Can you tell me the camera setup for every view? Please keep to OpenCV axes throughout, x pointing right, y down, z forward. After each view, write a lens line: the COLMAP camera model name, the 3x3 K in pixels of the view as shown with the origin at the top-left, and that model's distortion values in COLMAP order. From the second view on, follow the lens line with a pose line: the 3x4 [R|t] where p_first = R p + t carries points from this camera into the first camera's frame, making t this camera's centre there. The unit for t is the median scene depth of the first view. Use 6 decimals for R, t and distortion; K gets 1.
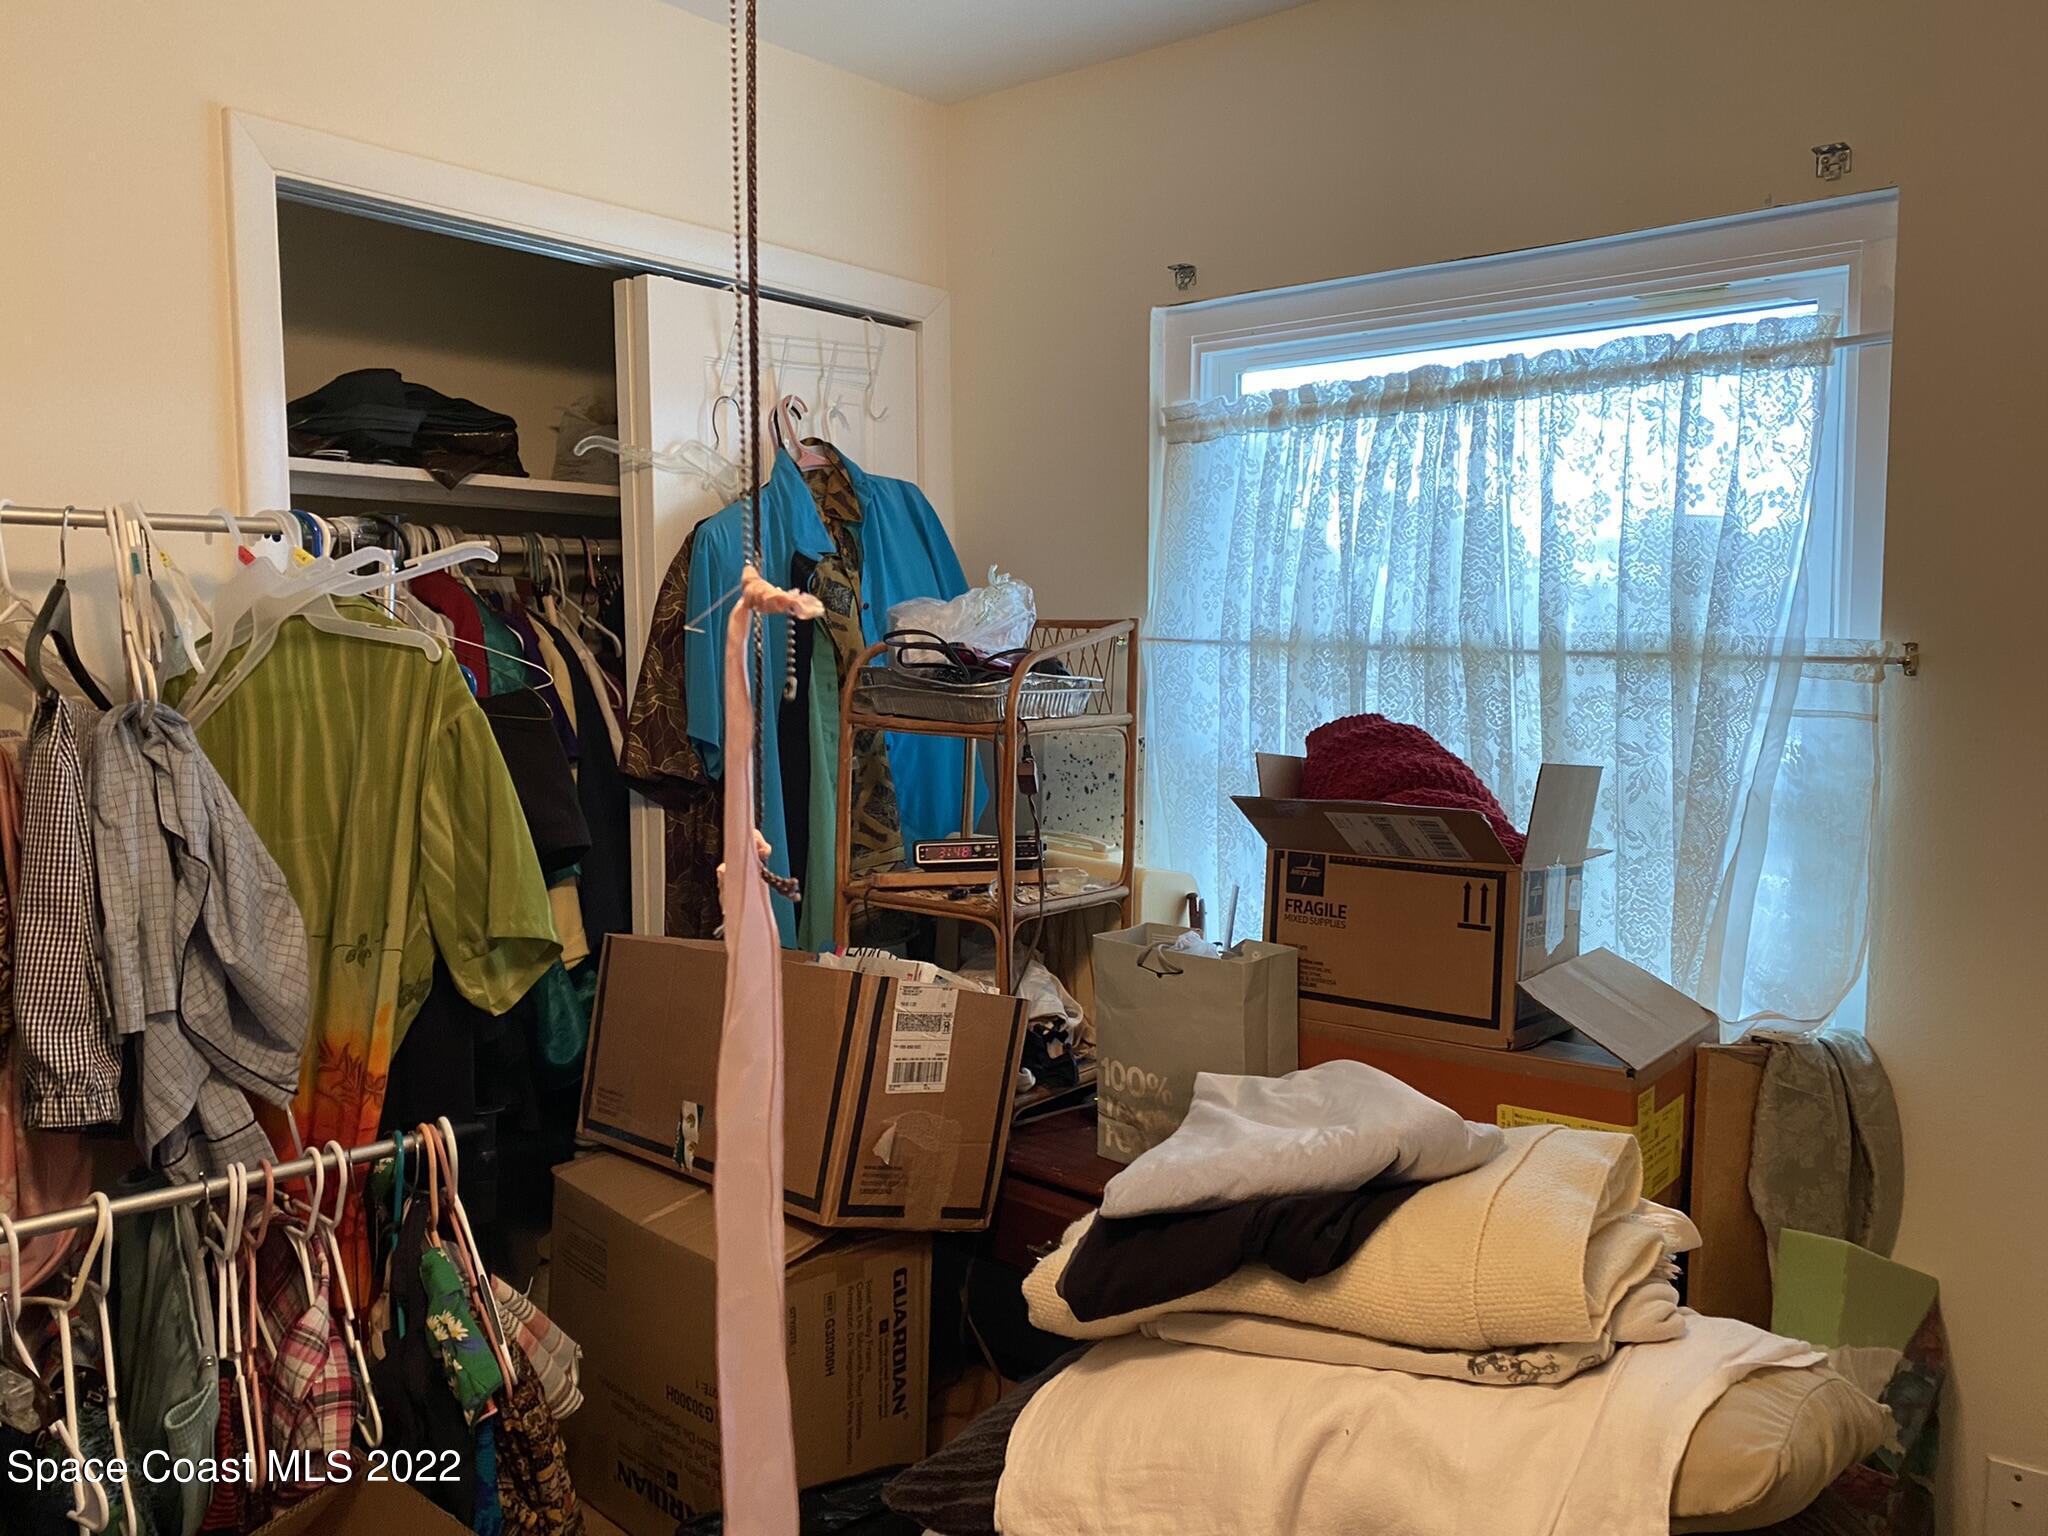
lens RADIAL K [[1559.2, 0, 1025.6], [0, 1559.2, 762.9], [0, 0, 1]] dist [0.021827, -0.038017]
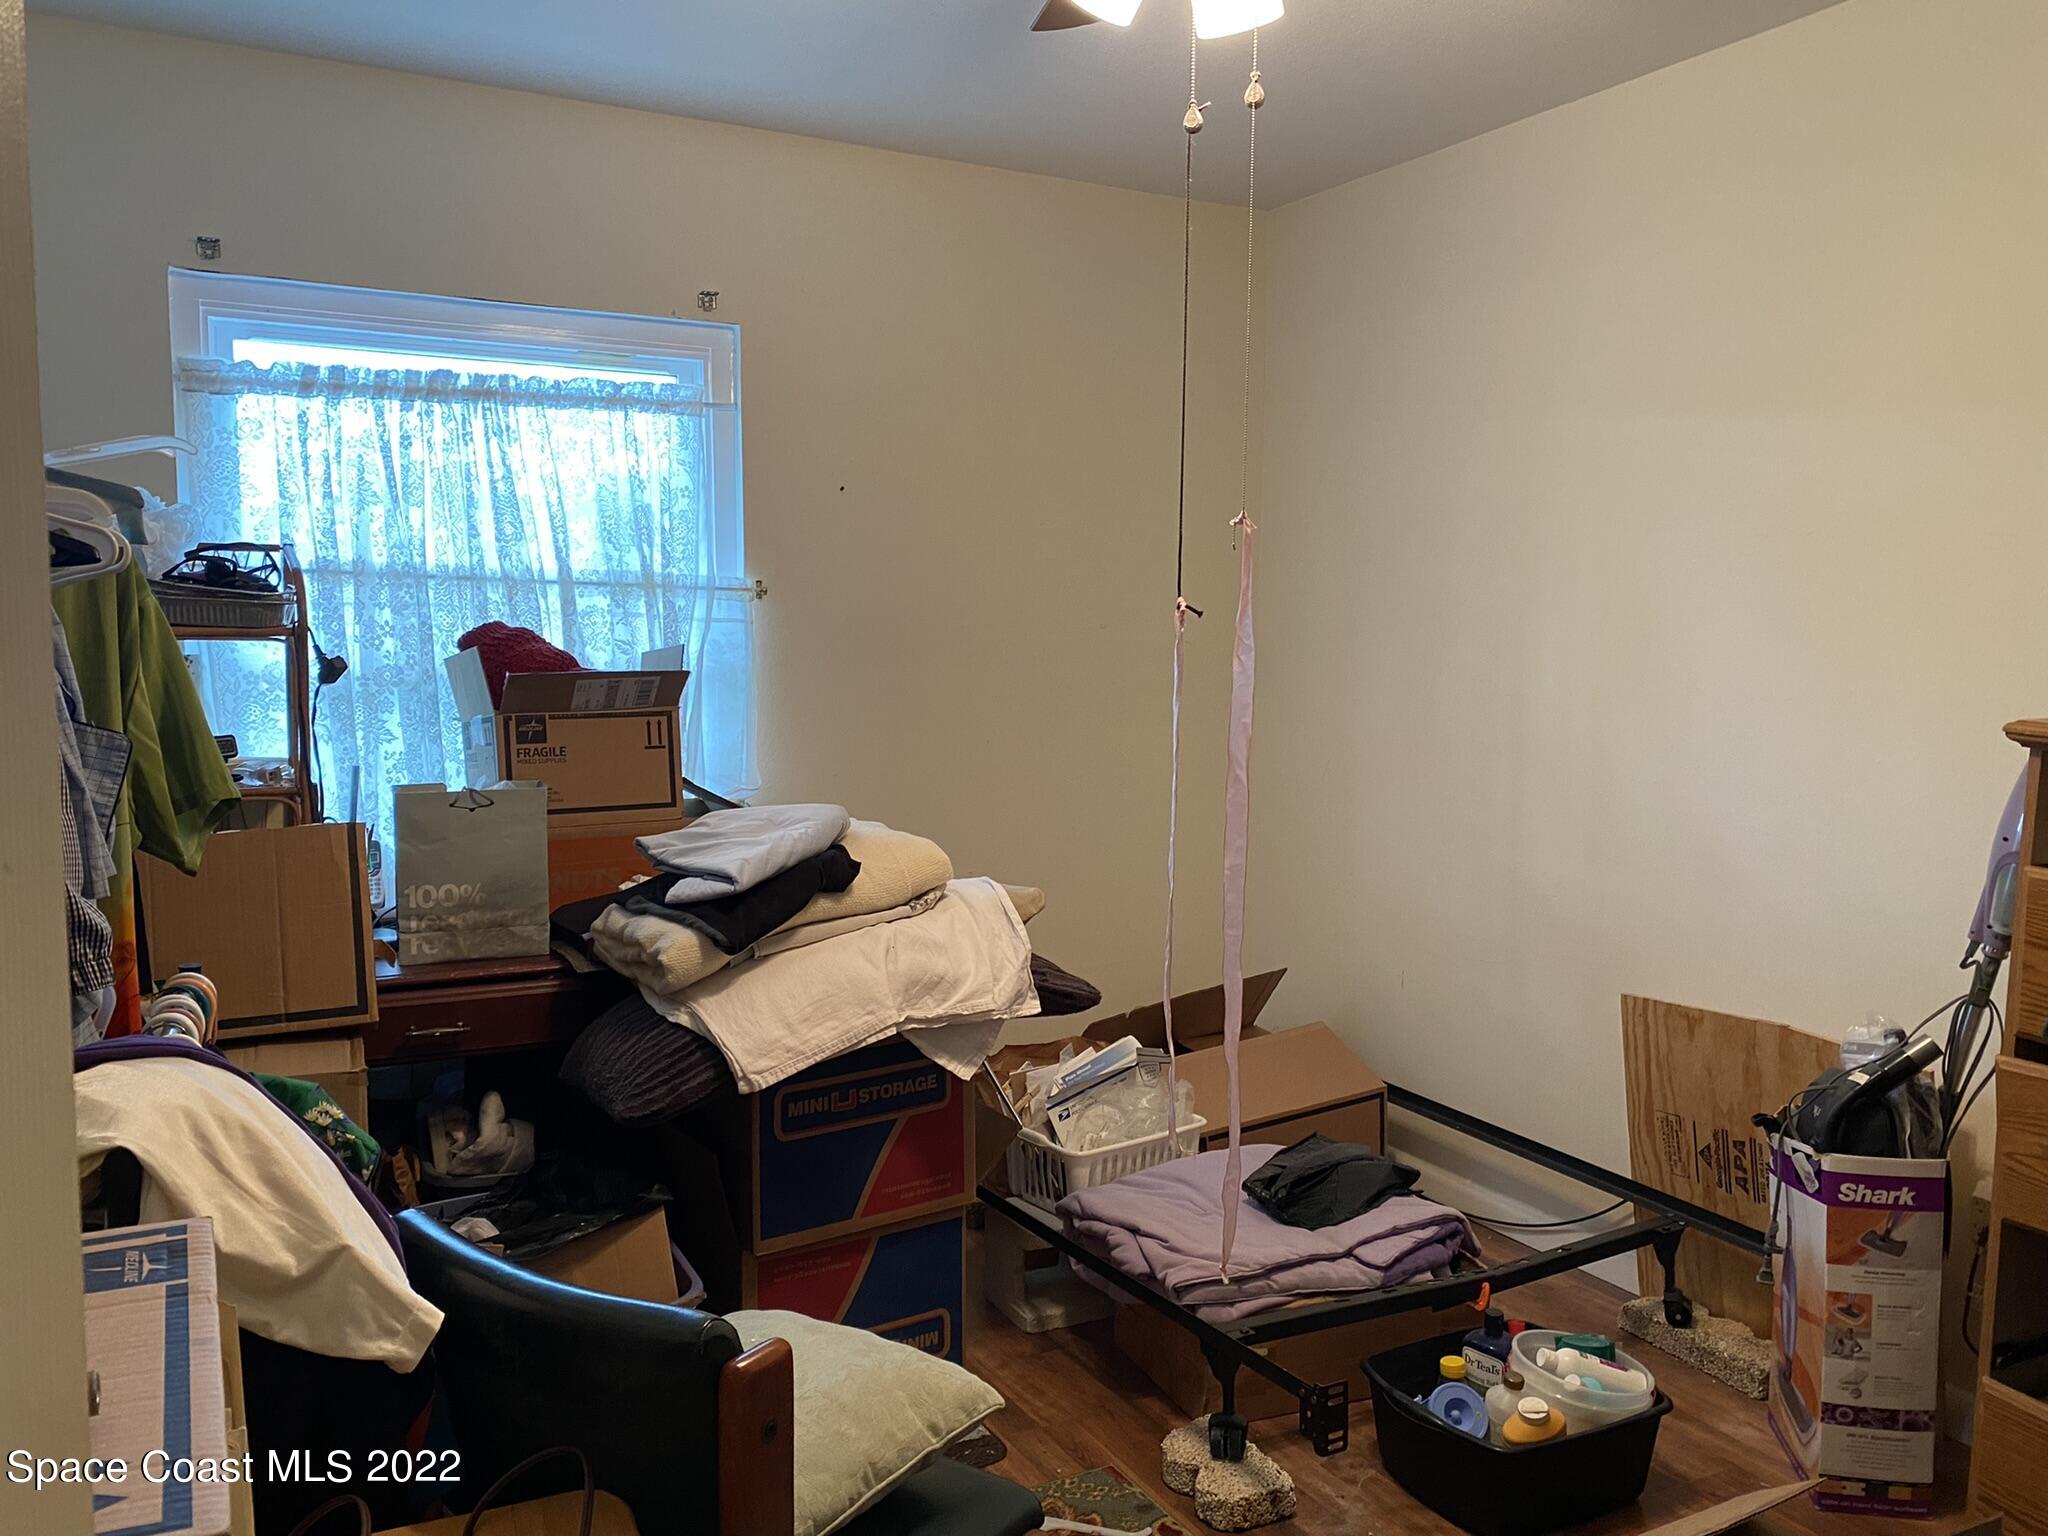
lens RADIAL K [[1559.2, 0, 1032.1], [0, 1559.2, 777.0], [0, 0, 1]] dist [0.021827, -0.038017]
pose [[0.363644, -0.086424, 0.927520, -0.918853], [0.072064, 0.995313, 0.064488, 0.051505], [-0.928746, 0.043391, 0.368168, 0.043475]]
